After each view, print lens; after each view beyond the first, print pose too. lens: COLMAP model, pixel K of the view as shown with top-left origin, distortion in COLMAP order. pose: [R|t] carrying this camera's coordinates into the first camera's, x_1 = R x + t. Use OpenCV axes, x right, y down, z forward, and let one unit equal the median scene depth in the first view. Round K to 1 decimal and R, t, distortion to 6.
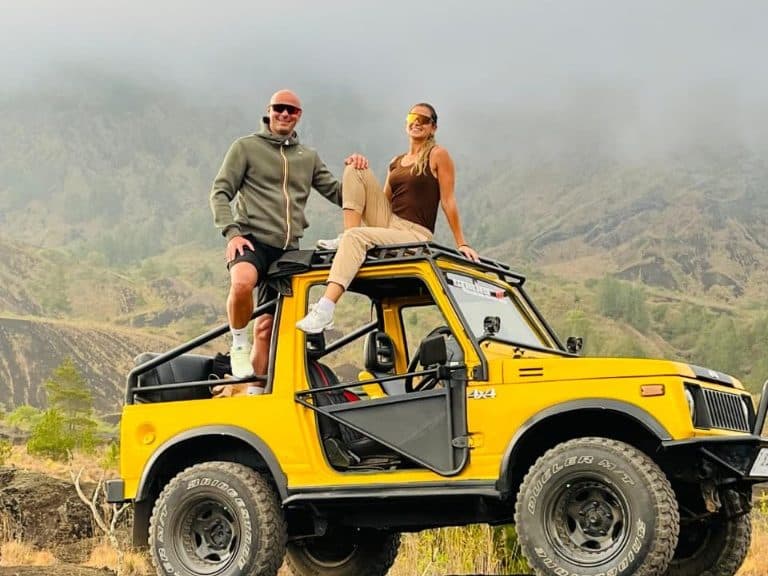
lens RADIAL K [[308.4, 0, 380.9], [0, 308.4, 284.9], [0, 0, 1]] dist [0.000489, -0.000310]
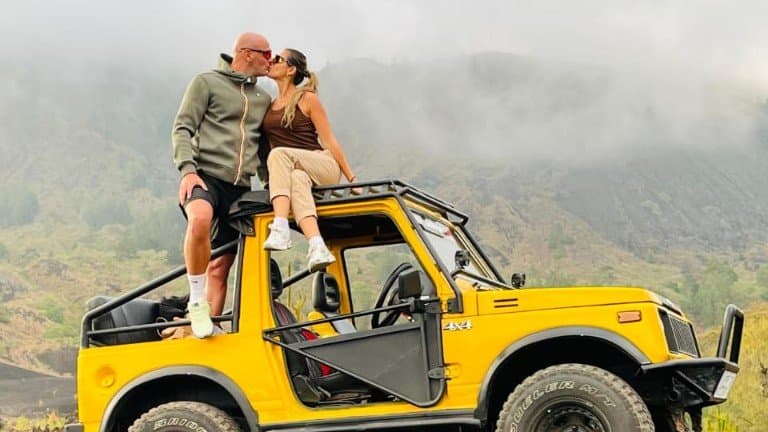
lens RADIAL K [[308.6, 0, 387.1], [0, 308.6, 218.9], [0, 0, 1]] dist [-0.000014, 0.000040]
pose [[0.999455, -0.012835, 0.030420, 0.104553], [0.012459, 0.999844, 0.012509, -0.022009], [-0.030575, -0.012123, 0.999459, -0.011280]]
